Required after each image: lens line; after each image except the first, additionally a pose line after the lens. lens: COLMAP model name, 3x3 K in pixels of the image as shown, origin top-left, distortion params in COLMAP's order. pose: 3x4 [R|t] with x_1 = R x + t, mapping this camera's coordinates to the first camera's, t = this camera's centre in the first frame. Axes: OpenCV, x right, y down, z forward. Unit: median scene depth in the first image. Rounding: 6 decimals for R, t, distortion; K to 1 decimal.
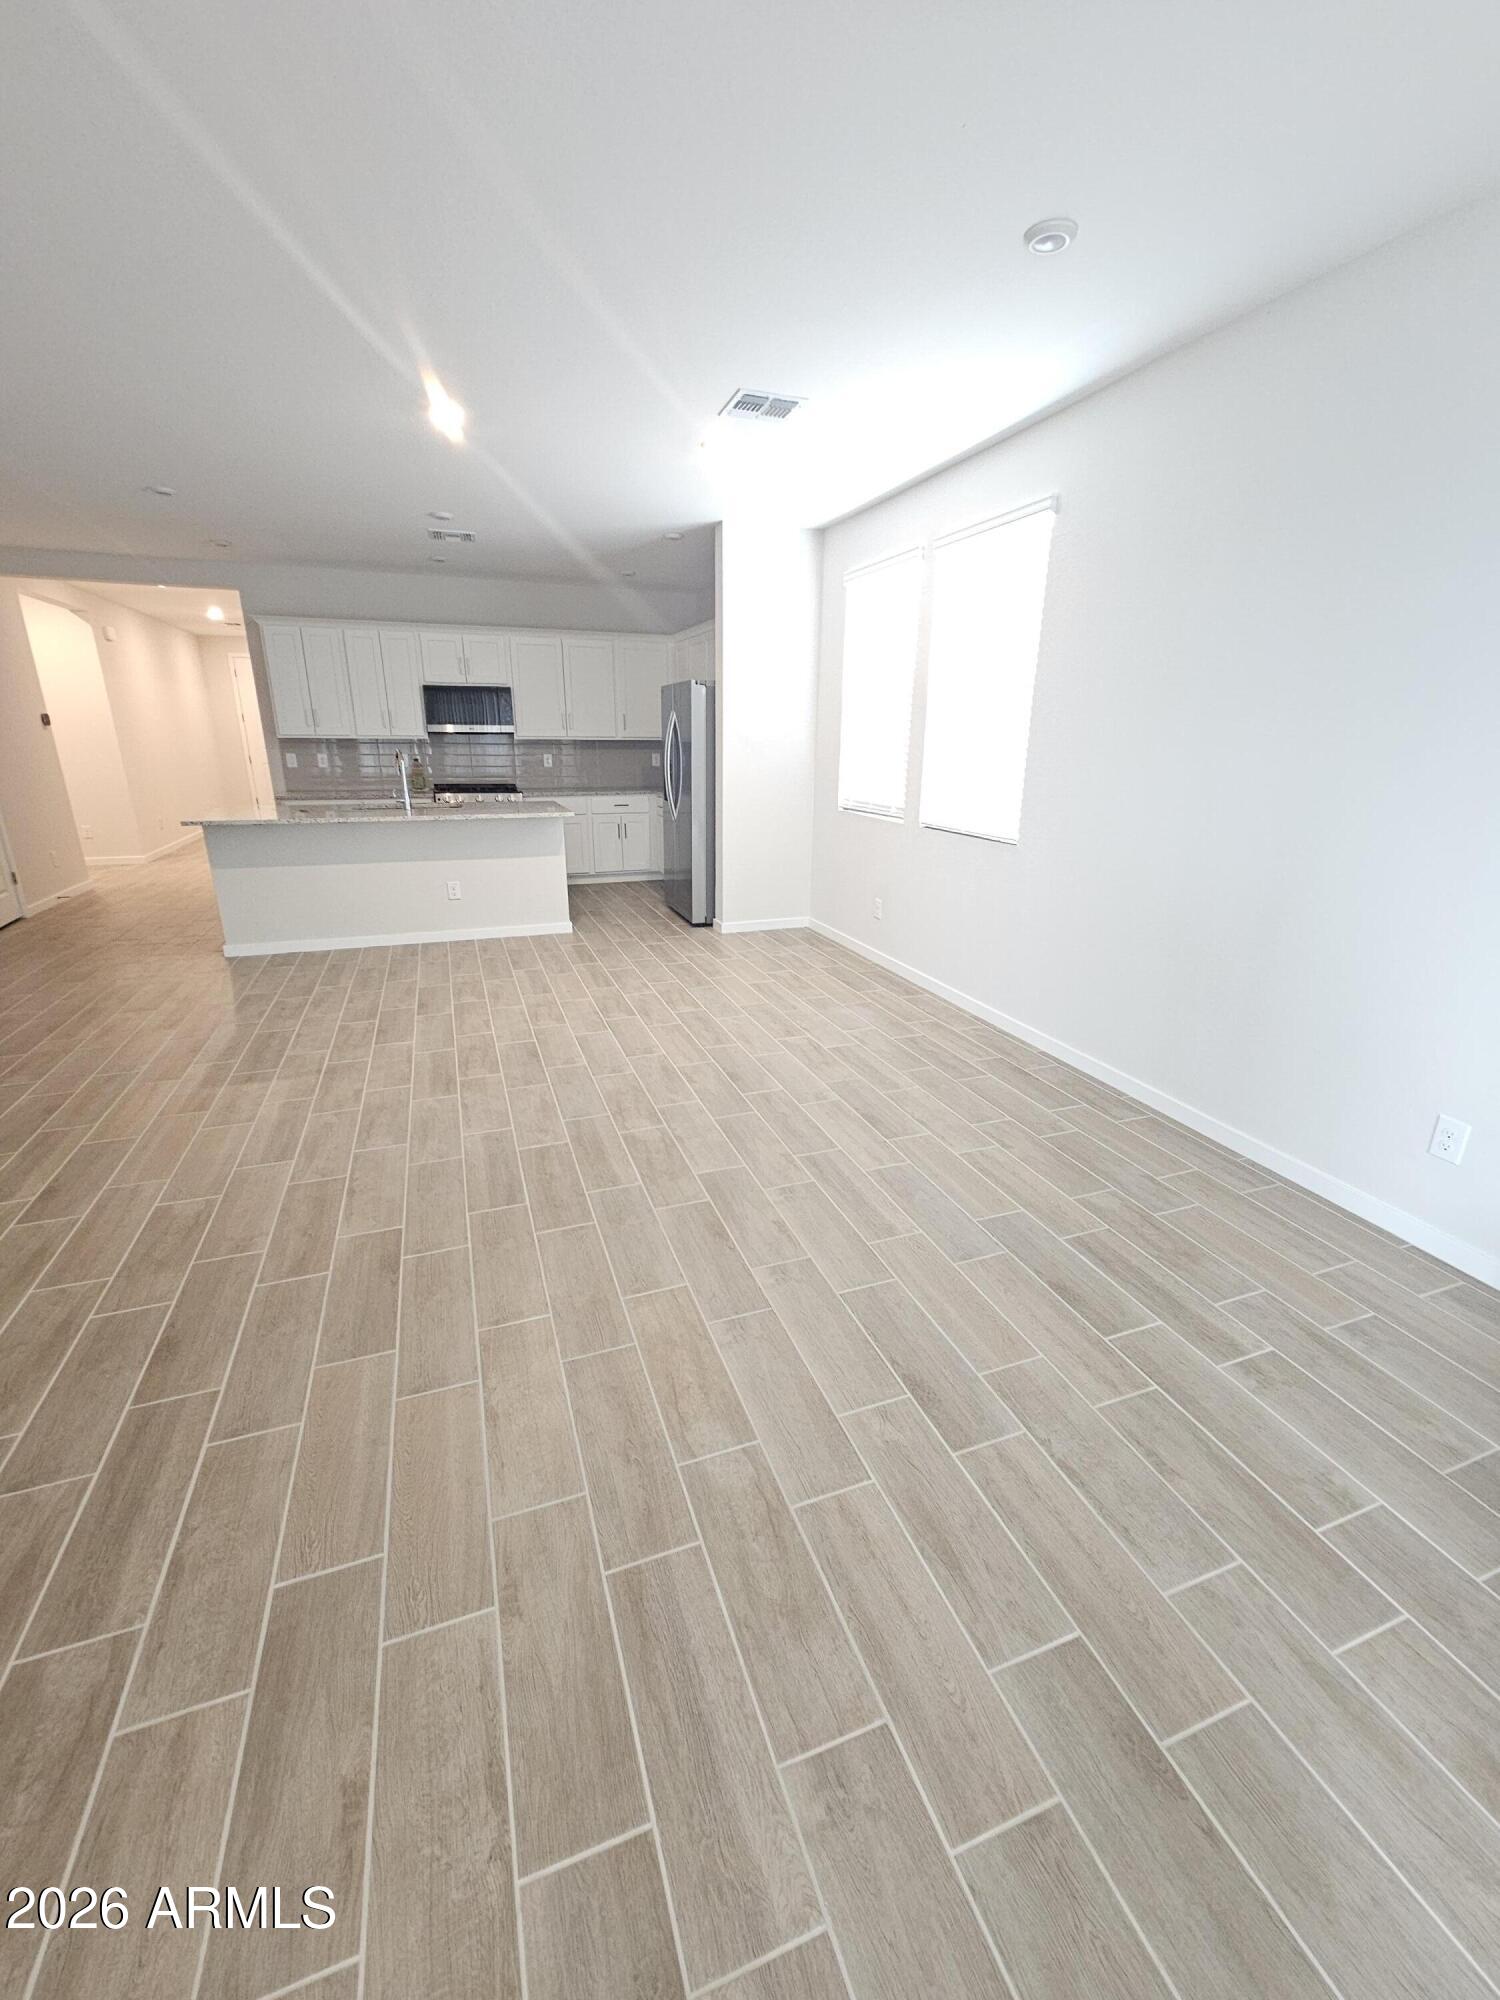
lens RADIAL K [[816.5, 0, 739.0], [0, 816.5, 1002.6], [0, 0, 1]] dist [0.000250, 0.000442]
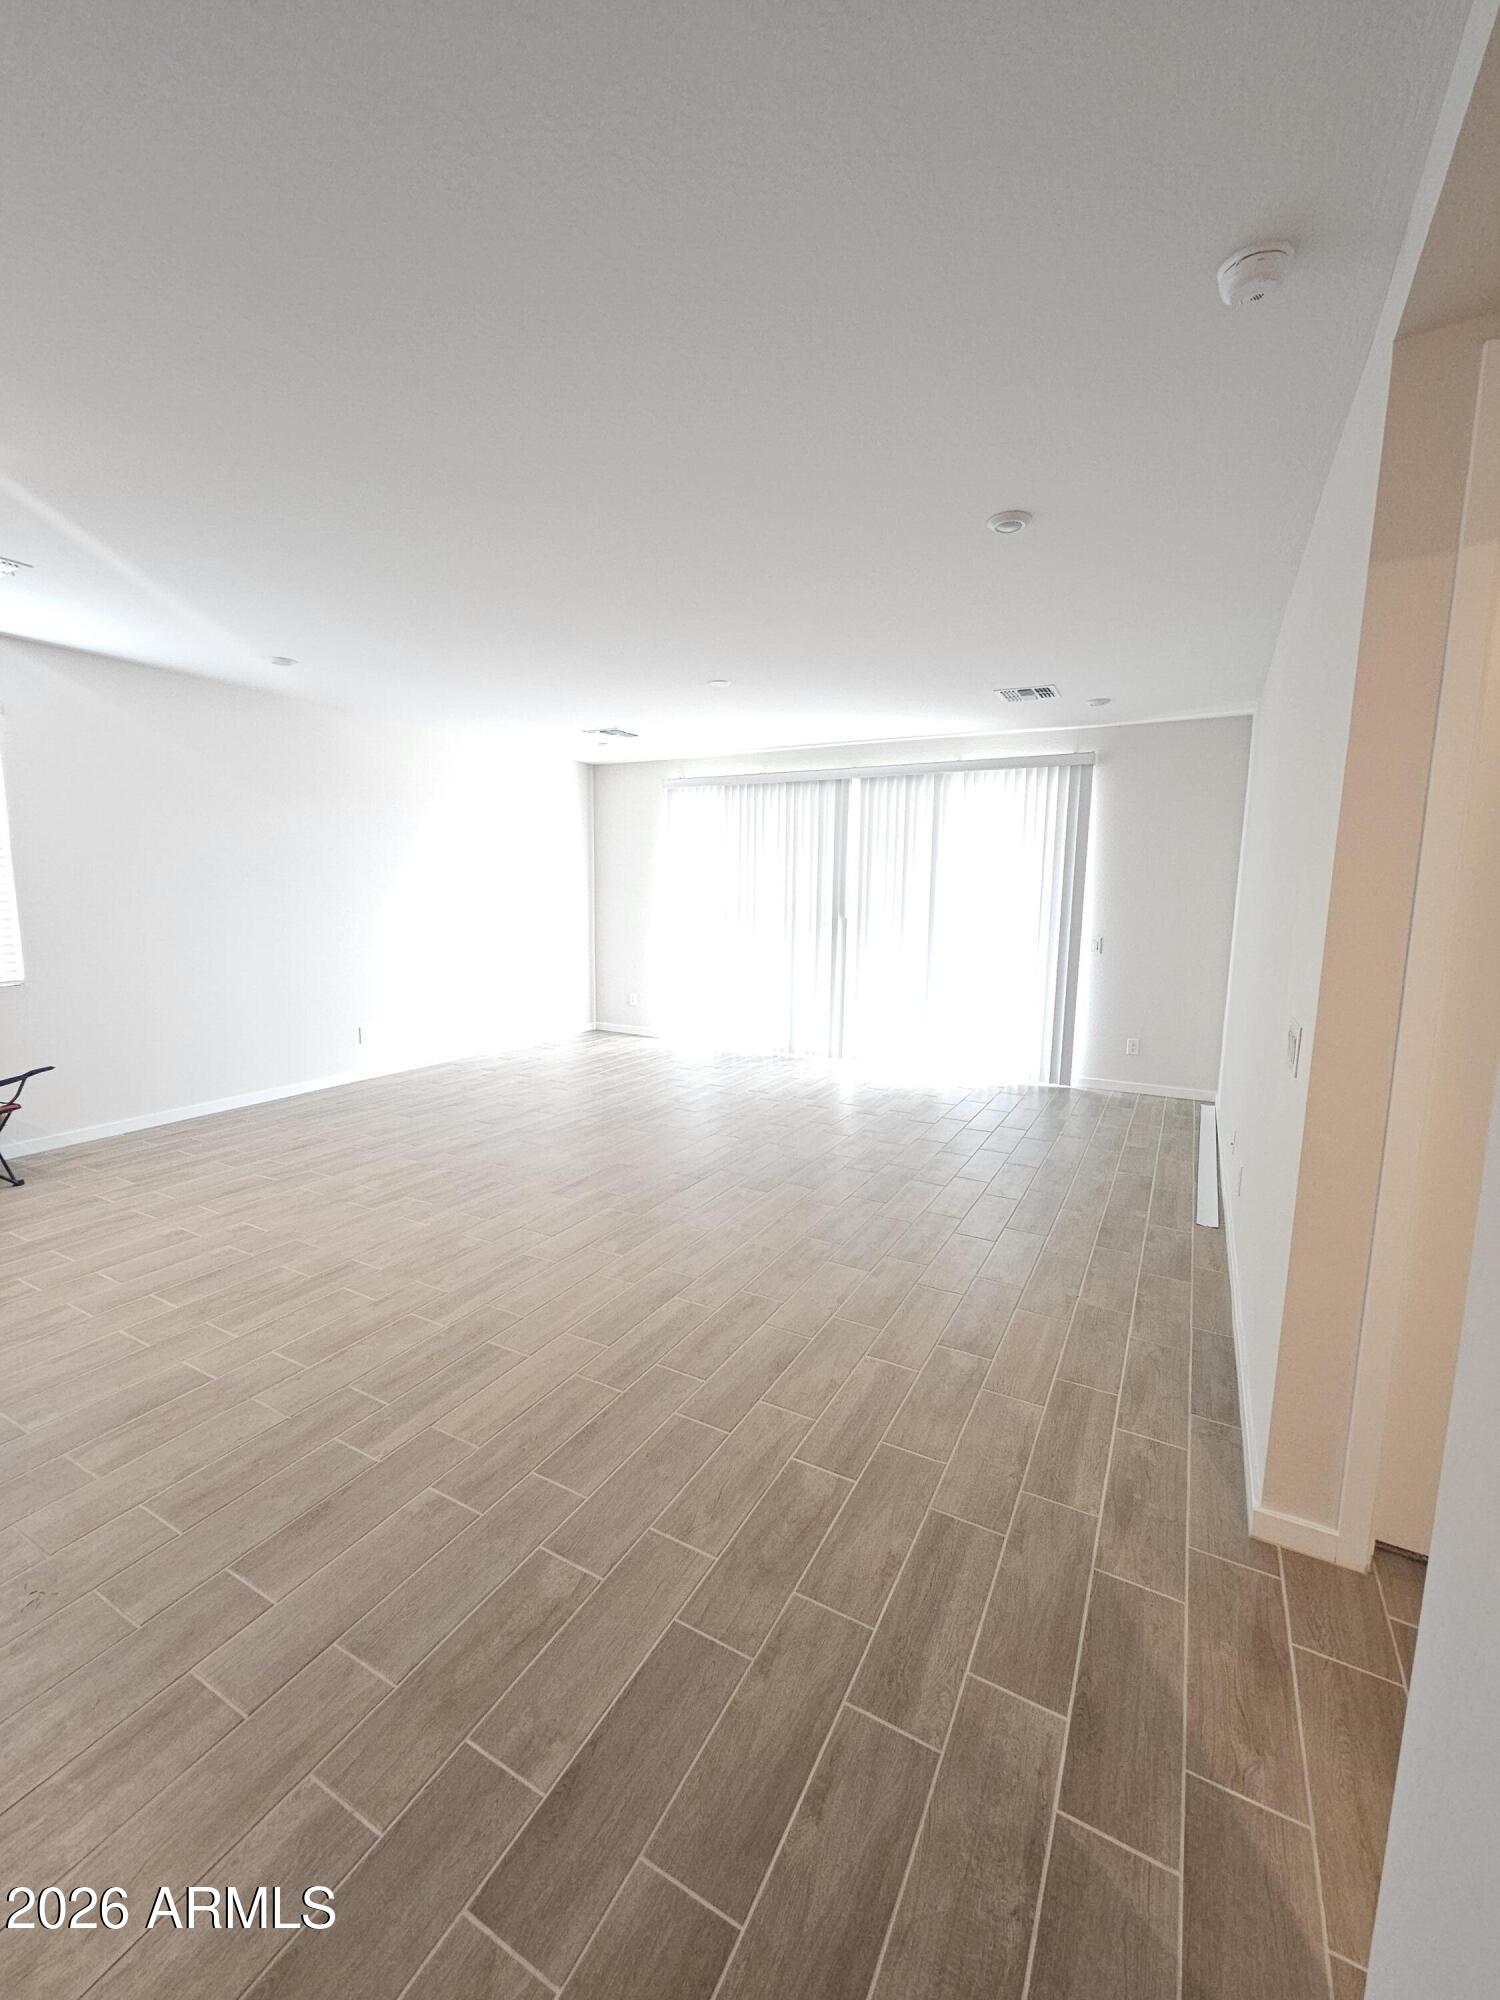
lens RADIAL K [[816.5, 0, 749.5], [0, 816.5, 1001.2], [0, 0, 1]] dist [0.000250, 0.000442]
pose [[-0.661046, -0.119655, 0.740744, -1.246519], [0.220272, 0.912762, 0.344014, -0.368766], [-0.717286, 0.390574, -0.577021, 1.027177]]
